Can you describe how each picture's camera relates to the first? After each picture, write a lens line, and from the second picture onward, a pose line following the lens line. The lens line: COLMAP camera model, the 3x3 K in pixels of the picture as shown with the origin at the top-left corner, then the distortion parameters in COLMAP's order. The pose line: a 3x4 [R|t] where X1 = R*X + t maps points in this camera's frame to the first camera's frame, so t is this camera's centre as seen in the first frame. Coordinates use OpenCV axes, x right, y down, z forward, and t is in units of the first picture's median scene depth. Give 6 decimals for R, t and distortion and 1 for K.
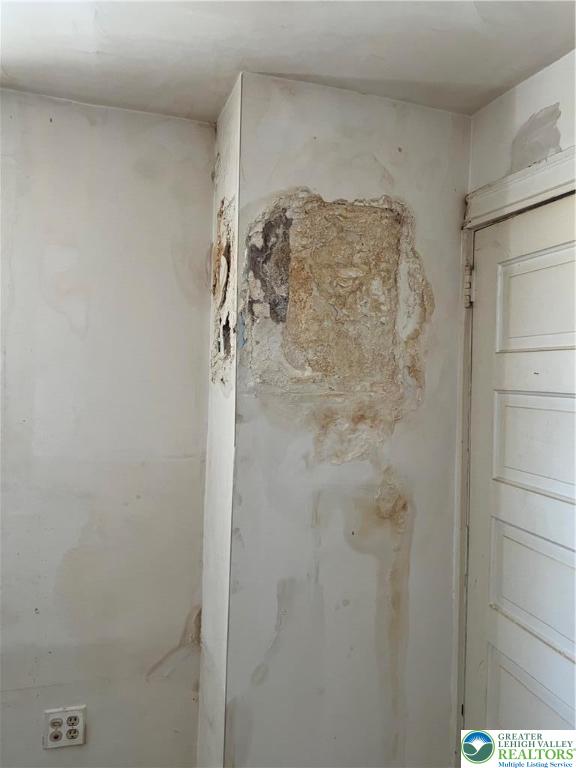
lens RADIAL K [[581.6, 0, 281.4], [0, 581.6, 379.3], [0, 0, 1]] dist [0.071356, -0.077305]
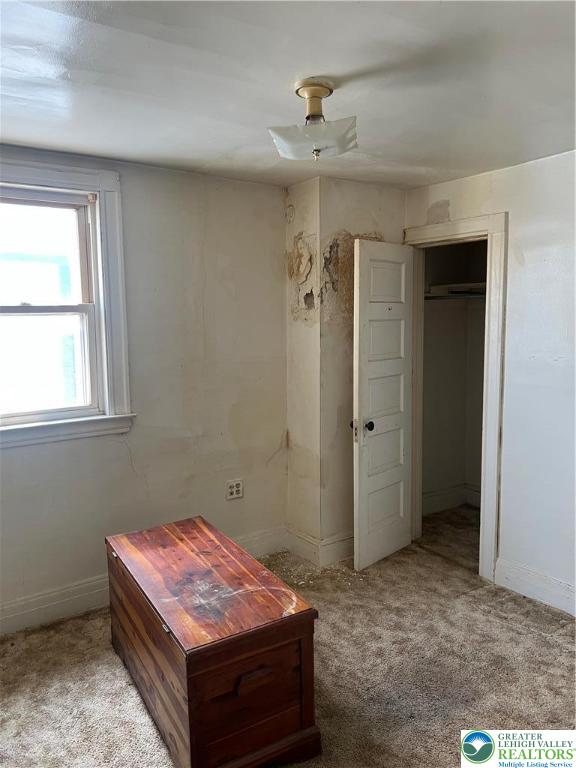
lens RADIAL K [[581.6, 0, 281.4], [0, 581.6, 379.3], [0, 0, 1]] dist [0.071356, -0.077305]
pose [[0.955577, -0.067484, 0.286913, -0.857877], [0.037470, 0.993352, 0.108848, -0.015368], [-0.292351, -0.093262, 0.951753, -1.078788]]
